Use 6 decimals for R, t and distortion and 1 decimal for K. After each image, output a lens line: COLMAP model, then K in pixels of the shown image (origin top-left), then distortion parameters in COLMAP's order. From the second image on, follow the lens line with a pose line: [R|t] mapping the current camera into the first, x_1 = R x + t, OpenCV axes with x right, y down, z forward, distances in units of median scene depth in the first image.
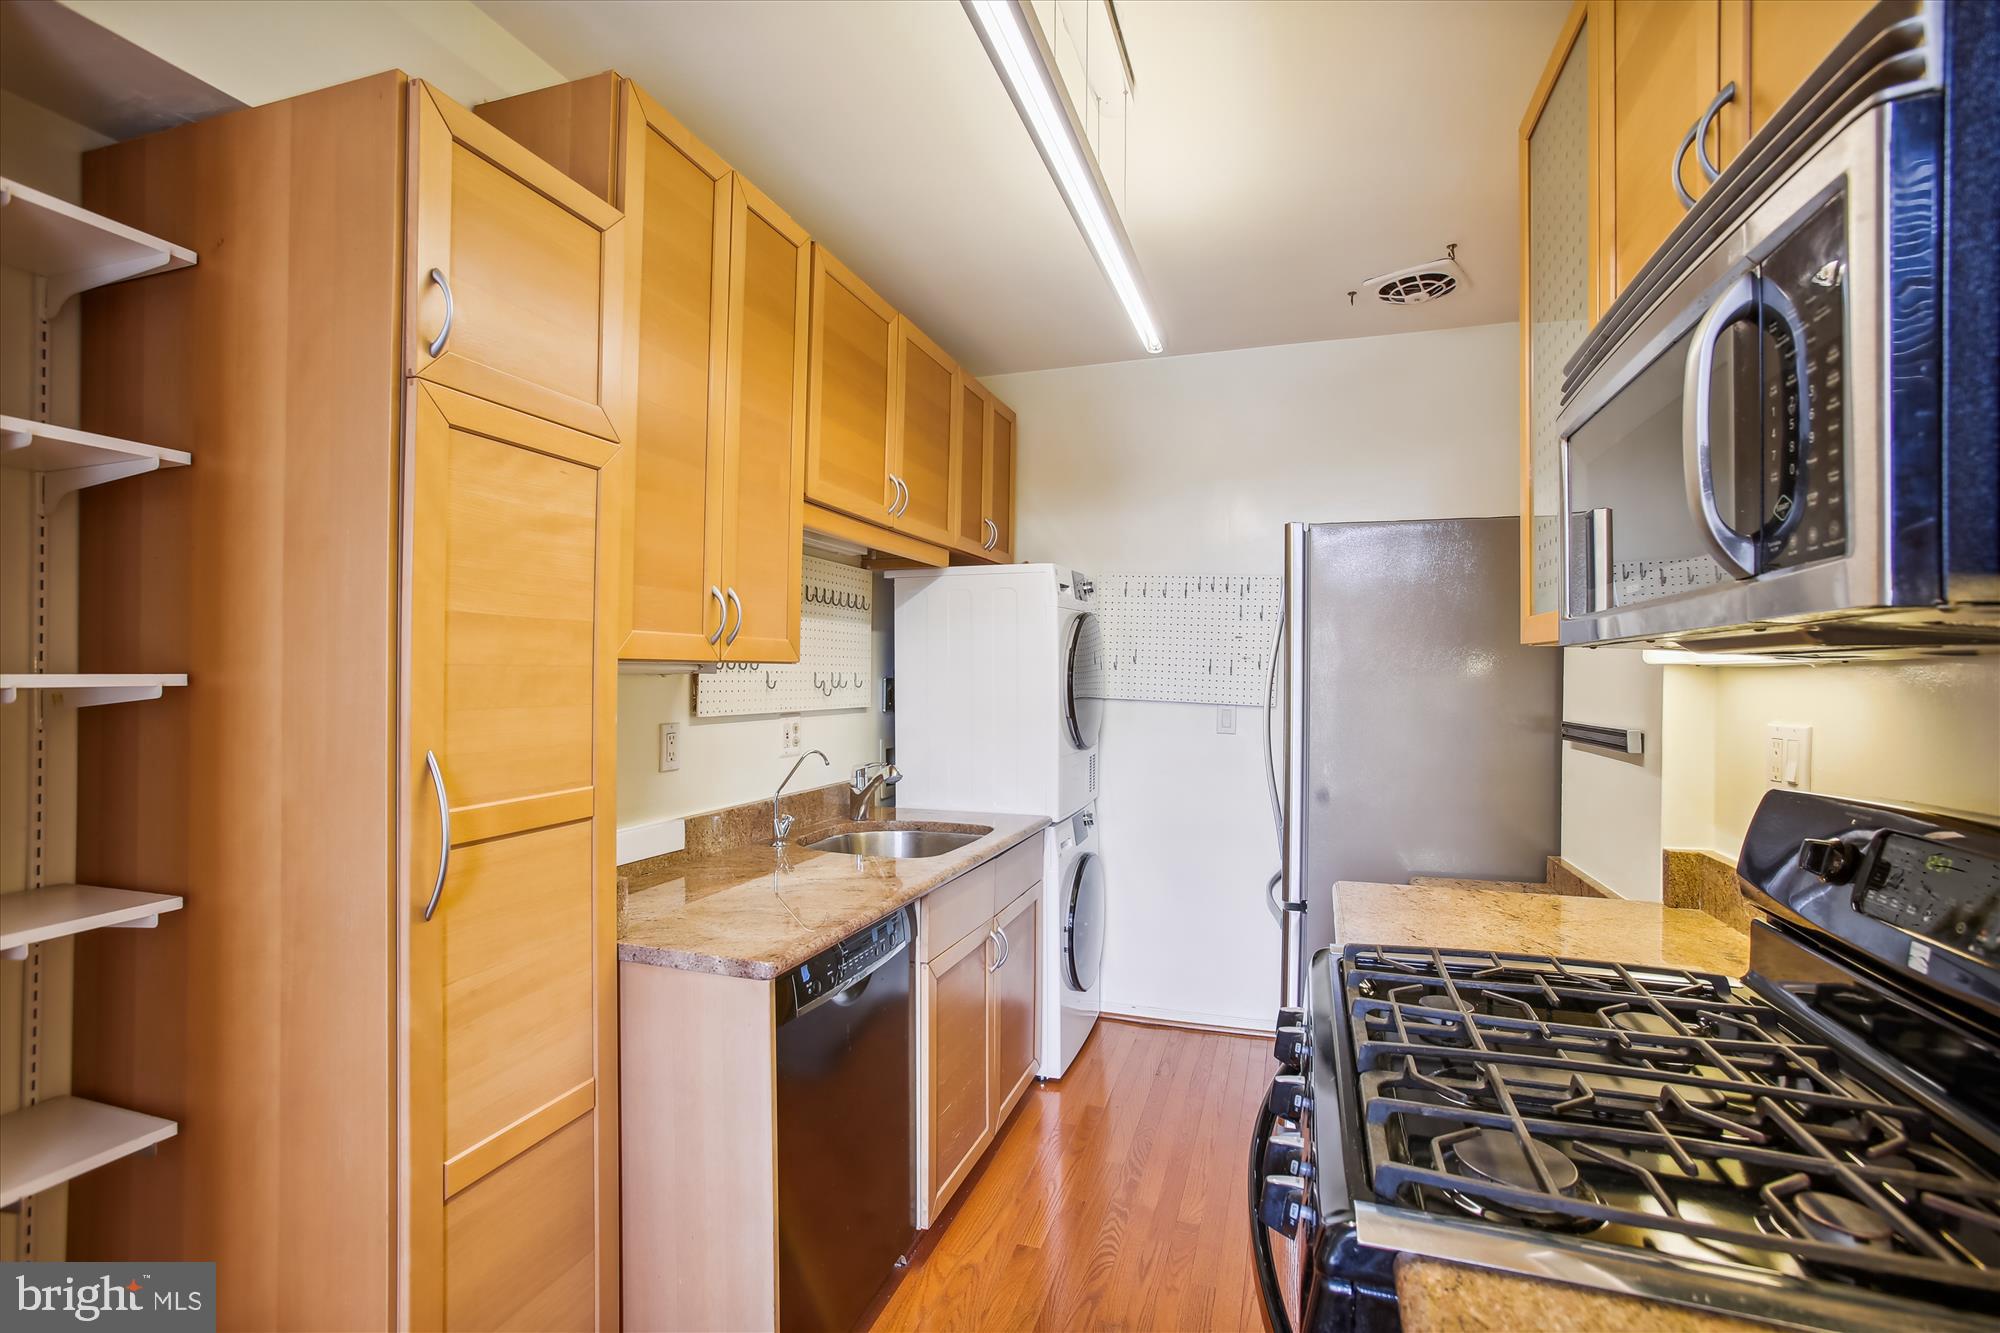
lens RADIAL K [[914.8, 0, 996.0], [0, 914.8, 680.0], [0, 0, 1]] dist [-0.077267, 0.044519]
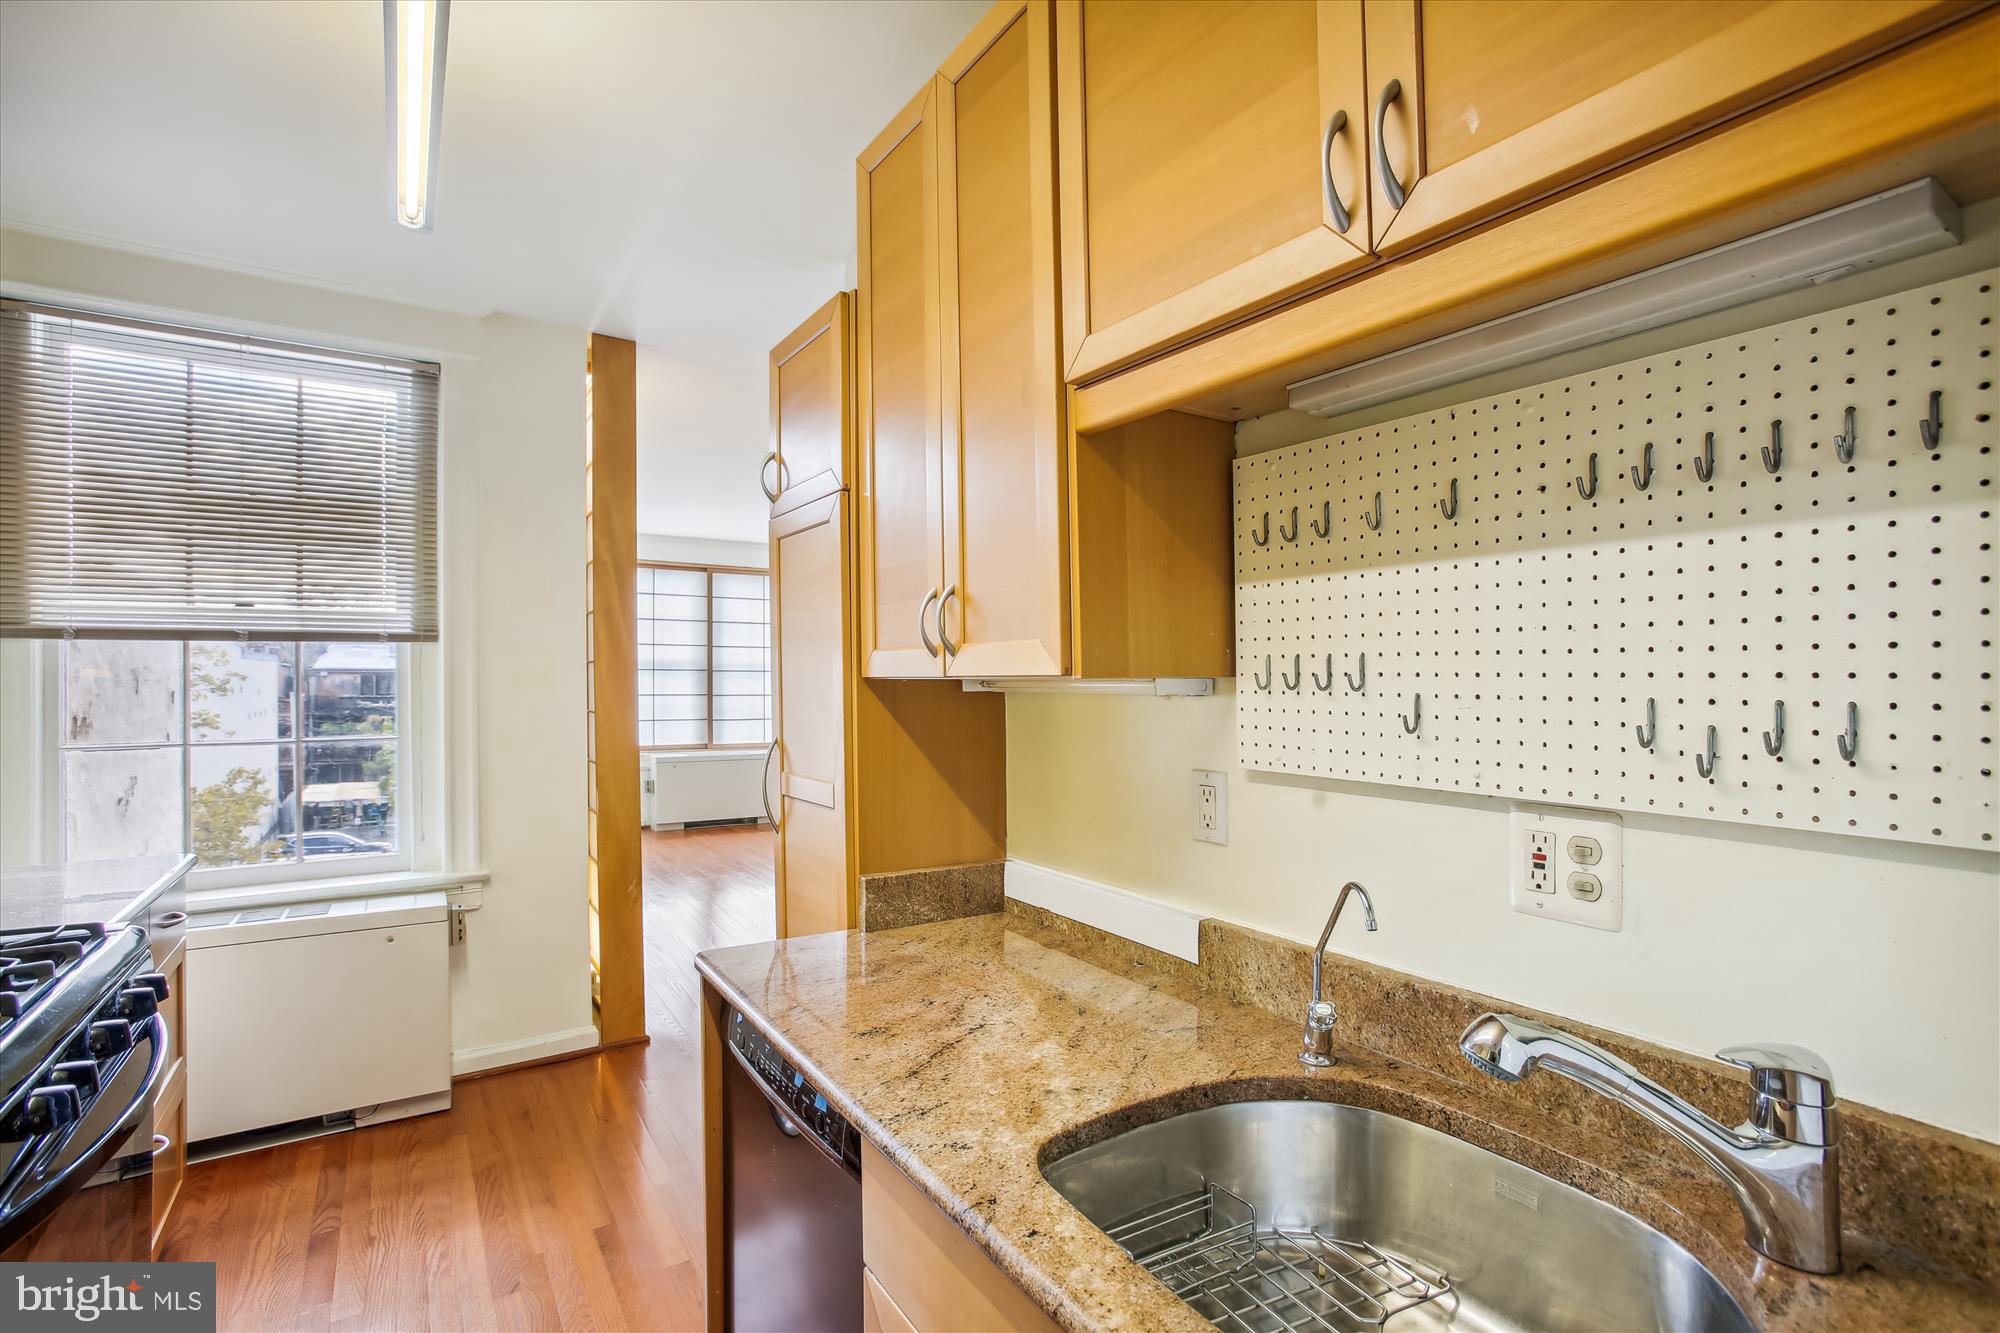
lens RADIAL K [[932.7, 0, 992.1], [0, 932.7, 680.0], [0, 0, 1]] dist [-0.062756, 0.027401]
pose [[-0.628079, -0.001091, -0.778148, 0.195035], [-0.003309, 0.999994, 0.001269, -0.013976], [0.778142, 0.003371, -0.628079, 0.948940]]
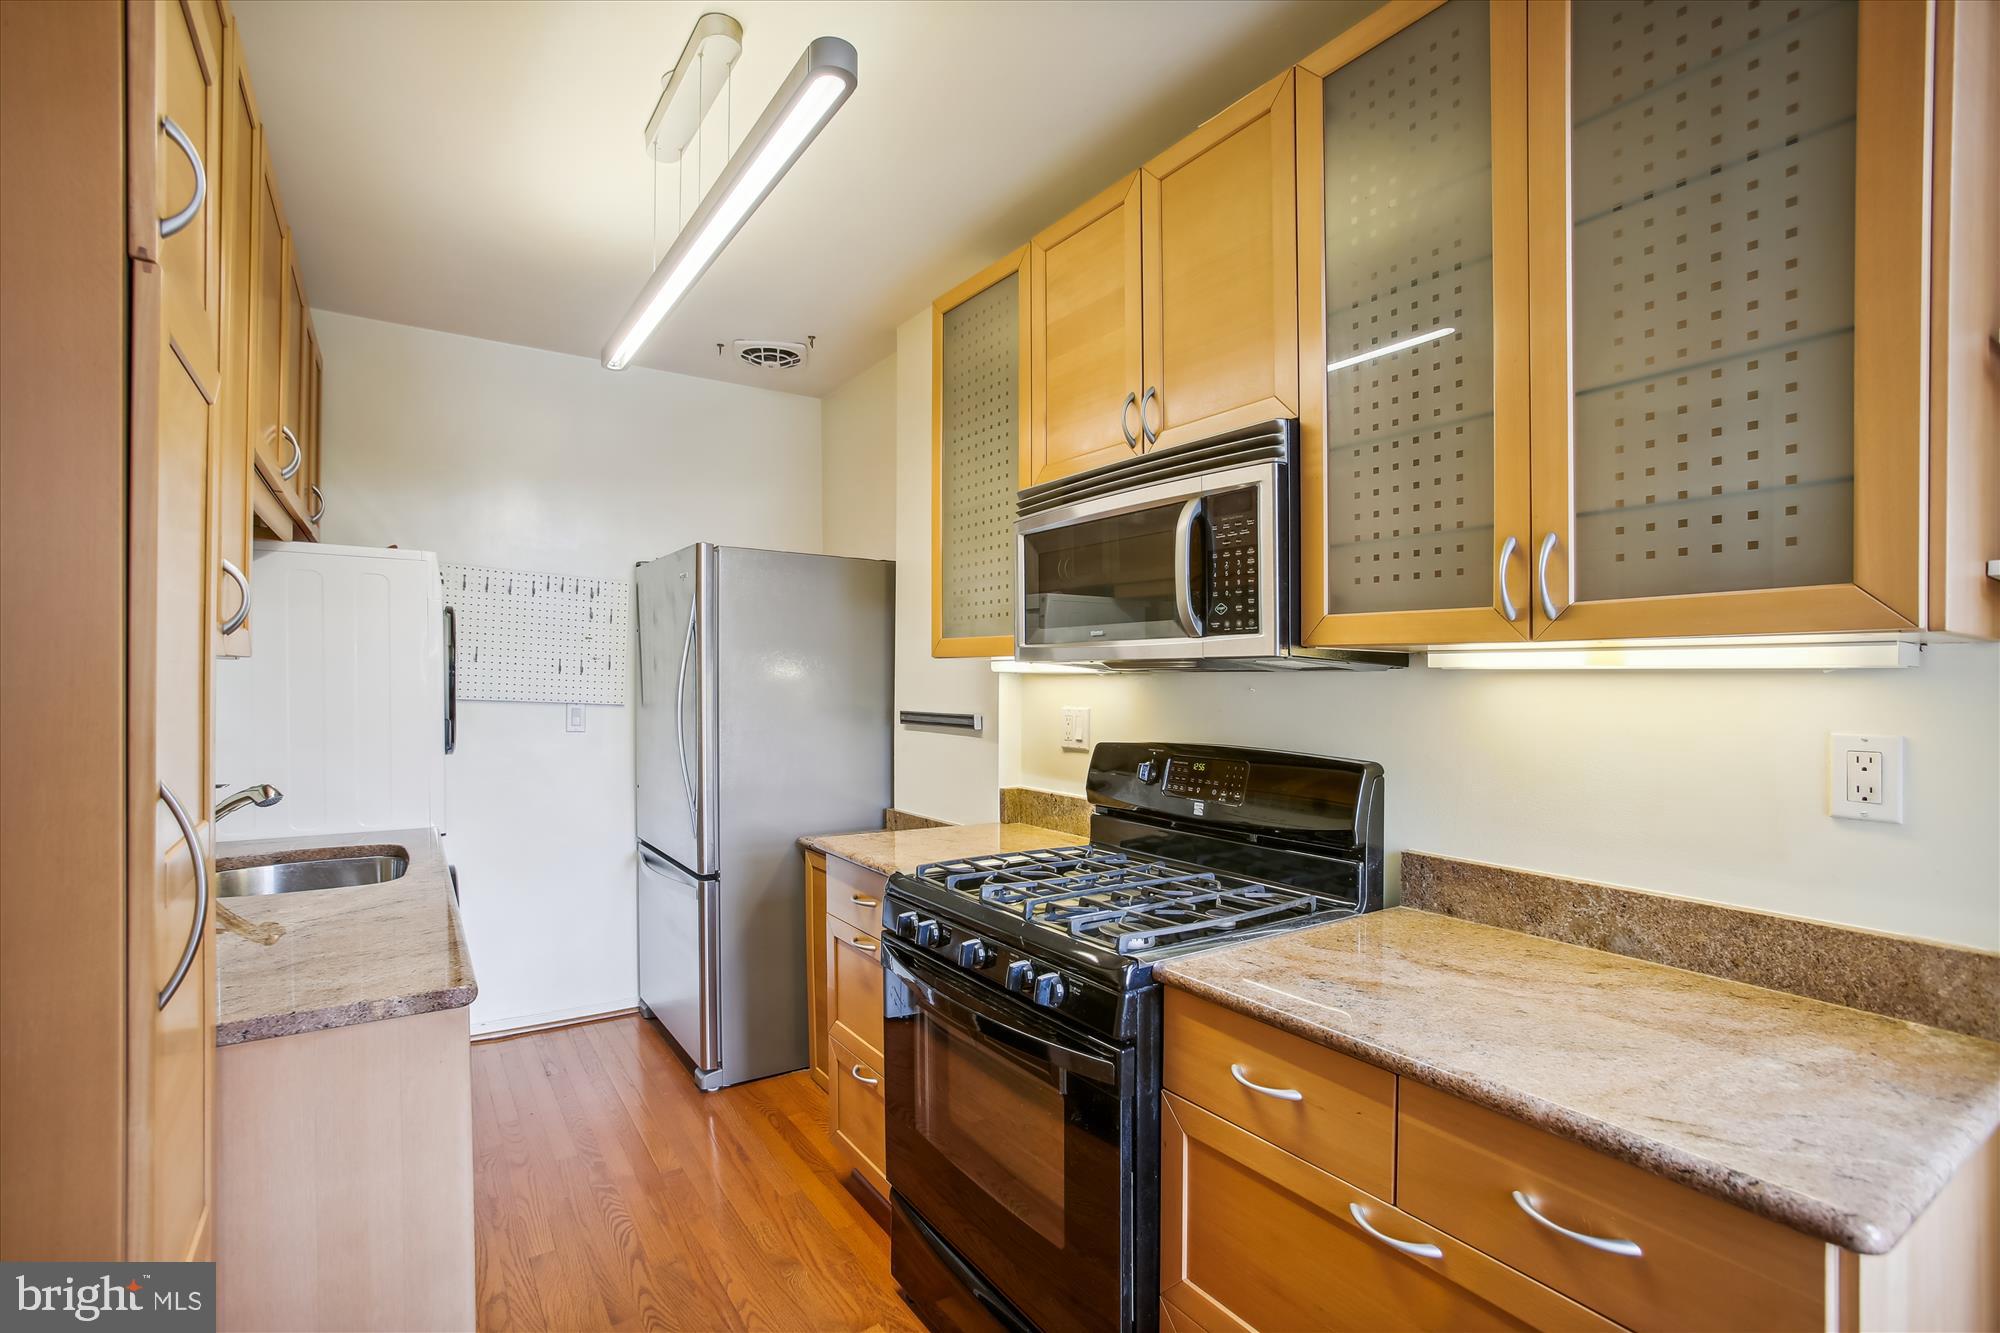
lens RADIAL K [[914.8, 0, 996.0], [0, 914.8, 680.0], [0, 0, 1]] dist [-0.077267, 0.044519]
pose [[0.611733, 0.001865, 0.791062, -0.299956], [-0.004179, 0.999991, 0.000874, -0.002474], [-0.791053, -0.003841, 0.611736, 0.005804]]
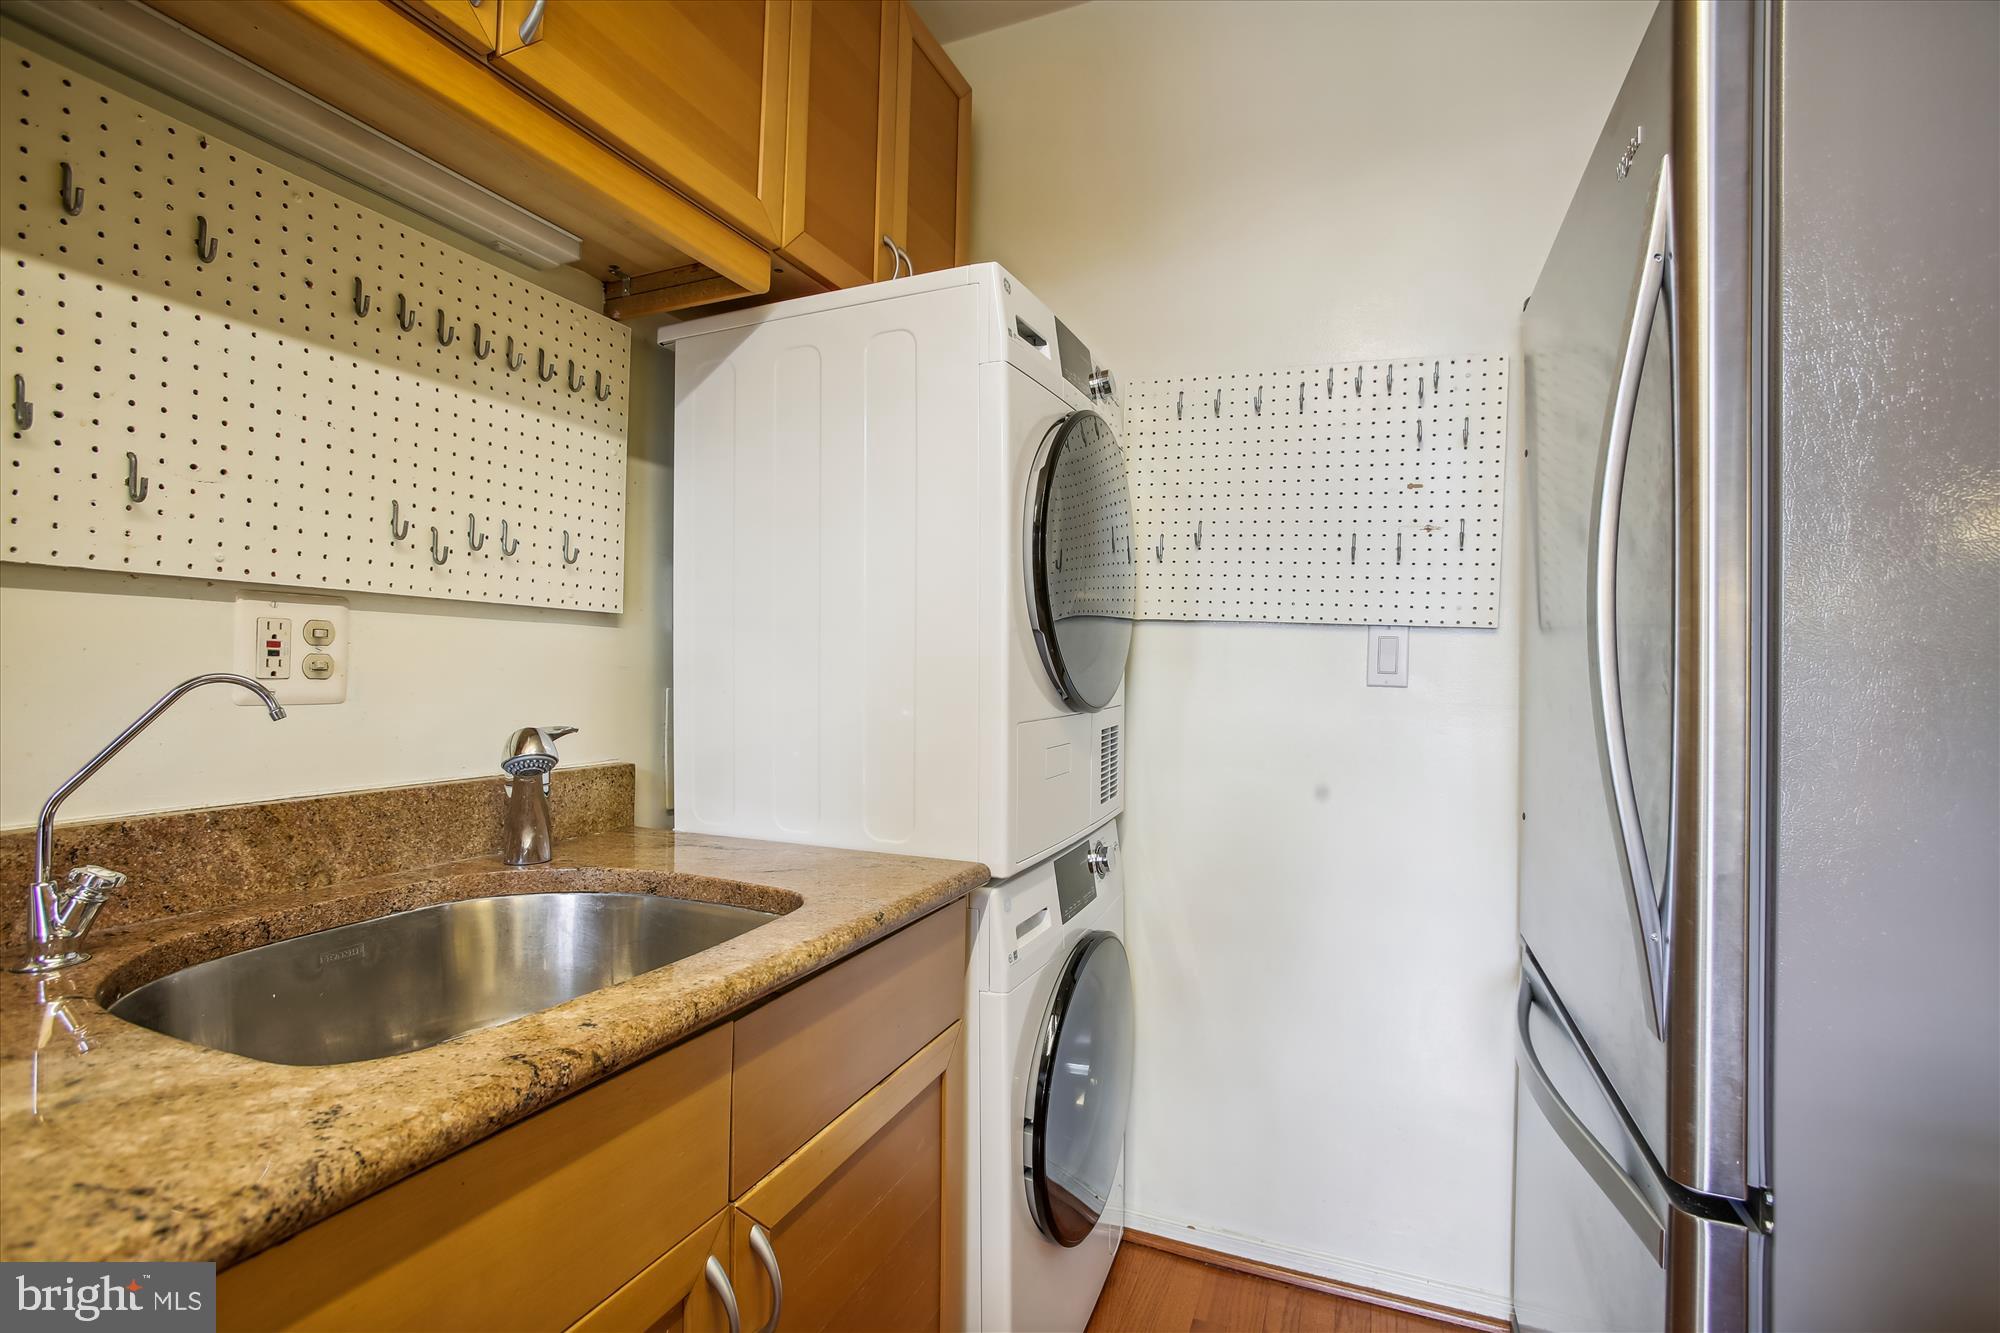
lens RADIAL K [[932.7, 0, 992.1], [0, 932.7, 680.0], [0, 0, 1]] dist [-0.062756, 0.027401]
pose [[0.997194, 0.005079, -0.074684, 0.092185], [-0.005022, 0.999987, 0.000948, 0.064690], [0.074688, -0.000570, 0.997207, 0.571593]]
